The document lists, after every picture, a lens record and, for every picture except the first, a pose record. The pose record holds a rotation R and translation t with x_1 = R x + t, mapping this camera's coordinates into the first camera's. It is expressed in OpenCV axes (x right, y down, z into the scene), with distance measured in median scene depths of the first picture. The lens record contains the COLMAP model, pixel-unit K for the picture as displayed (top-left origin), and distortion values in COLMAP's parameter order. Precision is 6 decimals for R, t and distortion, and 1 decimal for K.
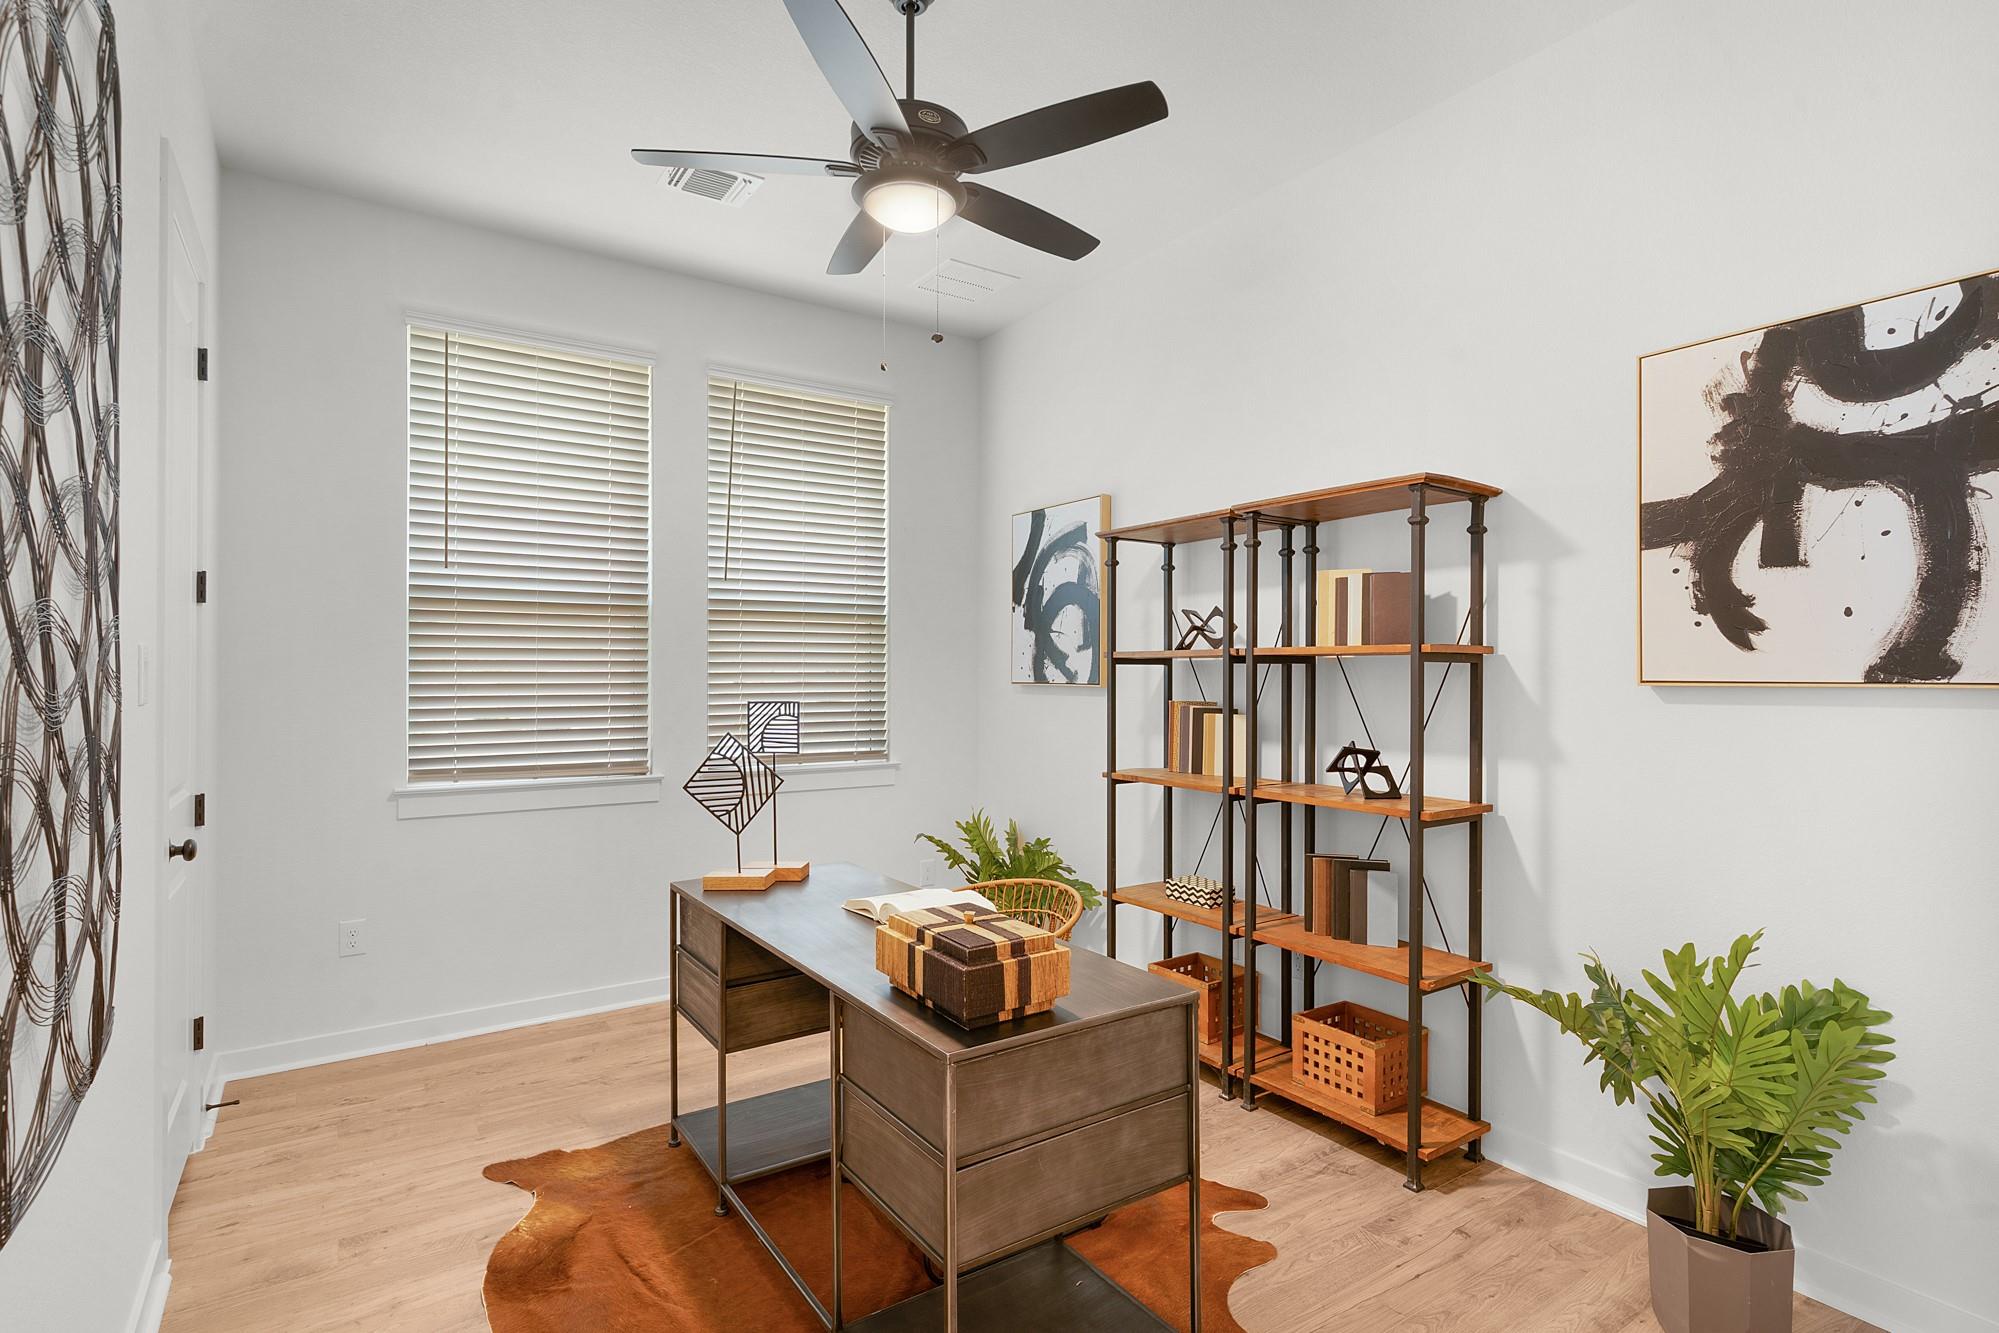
lens RADIAL K [[983.6, 0, 999.6], [0, 983.6, 669.1], [0, 0, 1]] dist [0.008897, -0.002385]
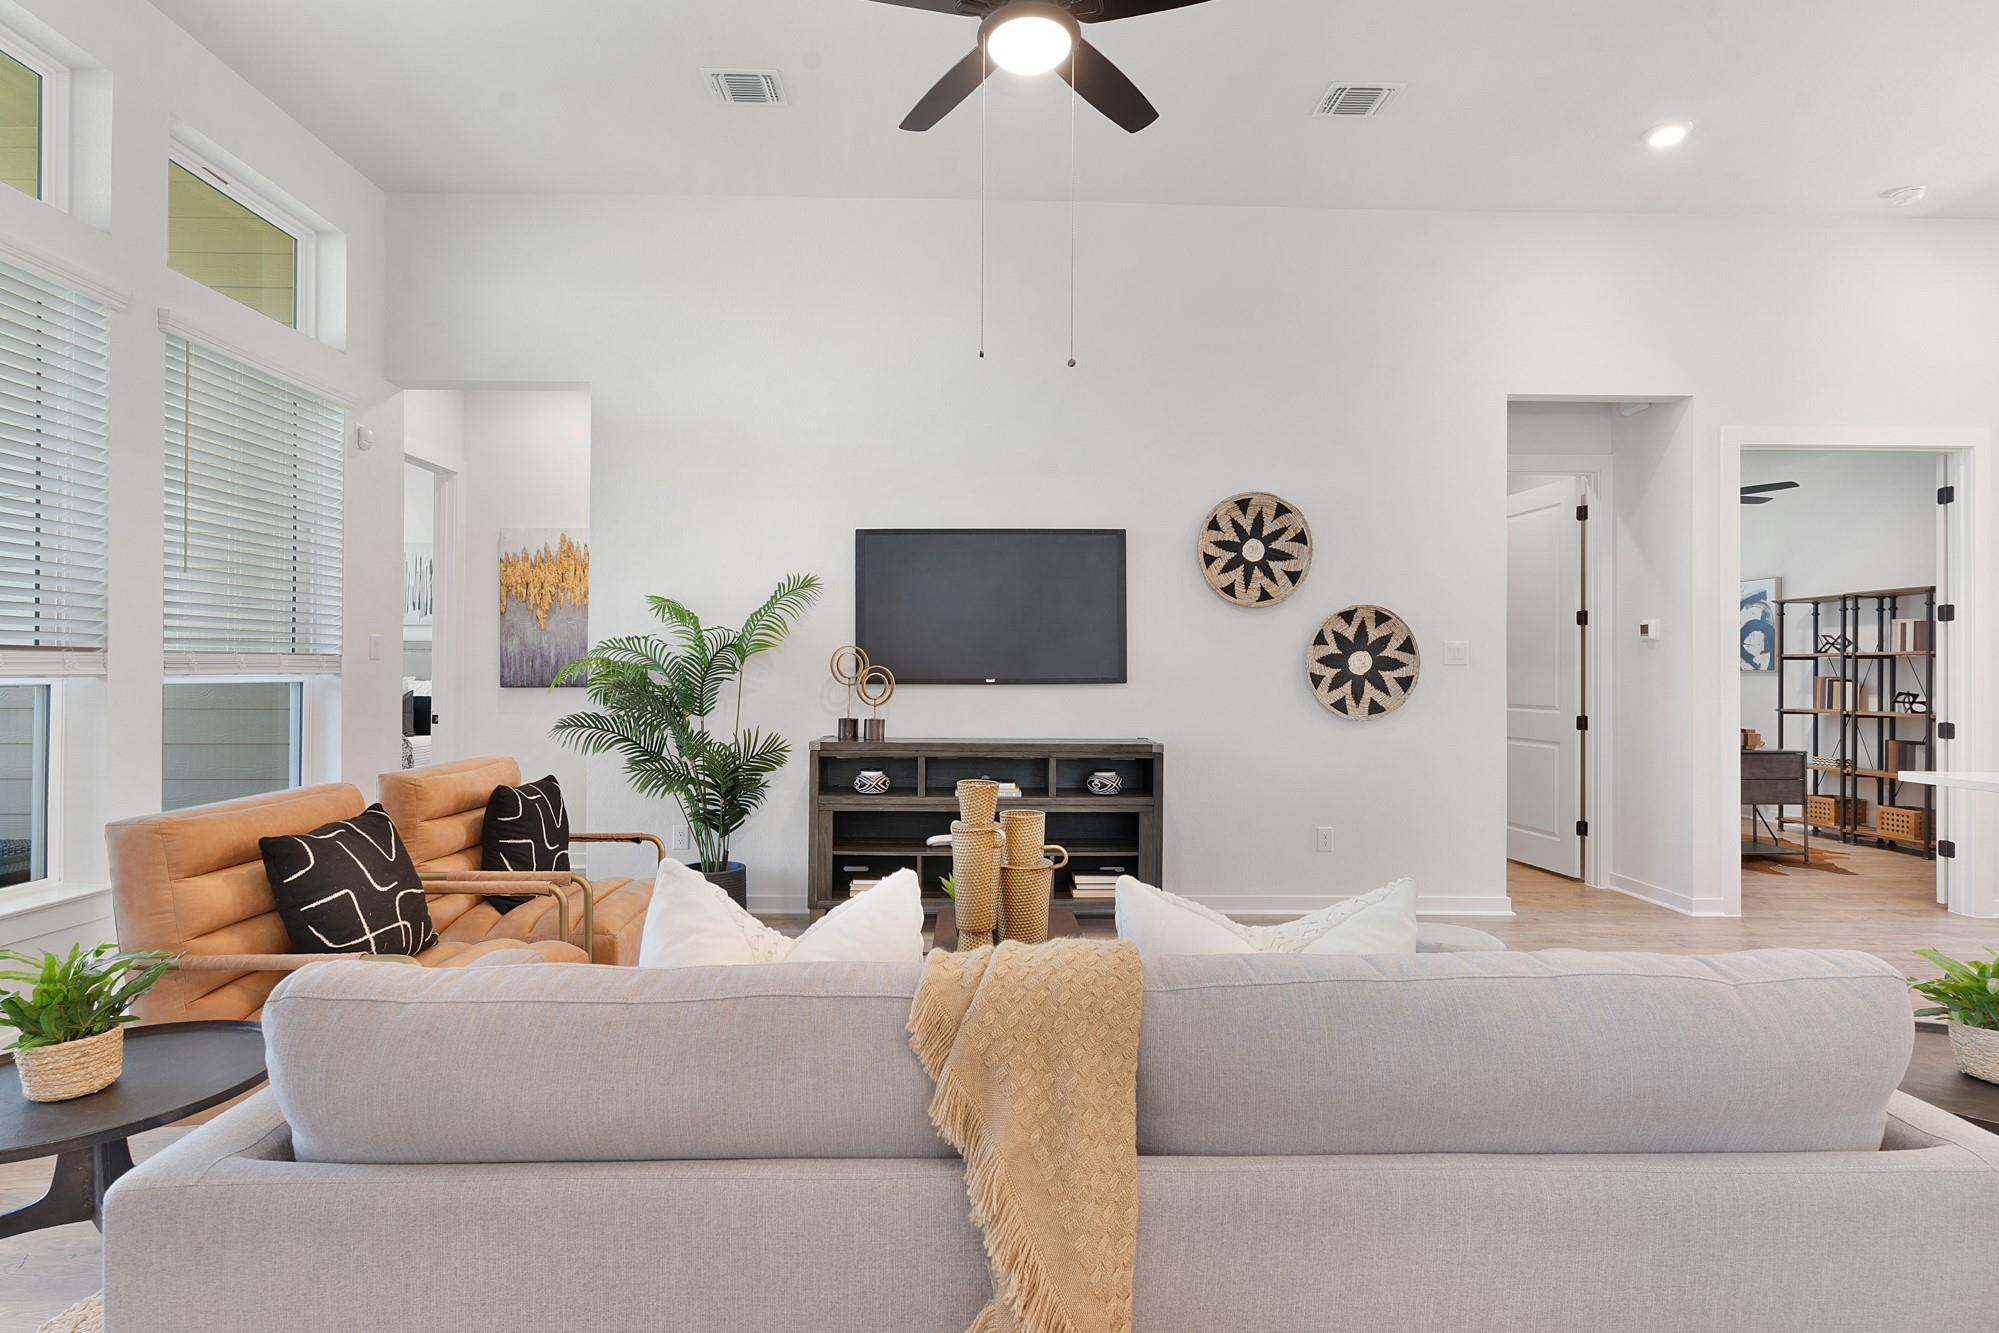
lens RADIAL K [[983.6, 0, 995.8], [0, 983.6, 671.3], [0, 0, 1]] dist [0.008897, -0.002385]
pose [[0.840946, 0.002081, -0.541115, -0.169777], [-0.002686, 0.999996, -0.000329, 0.026514], [0.541113, 0.001730, 0.840948, -1.838643]]
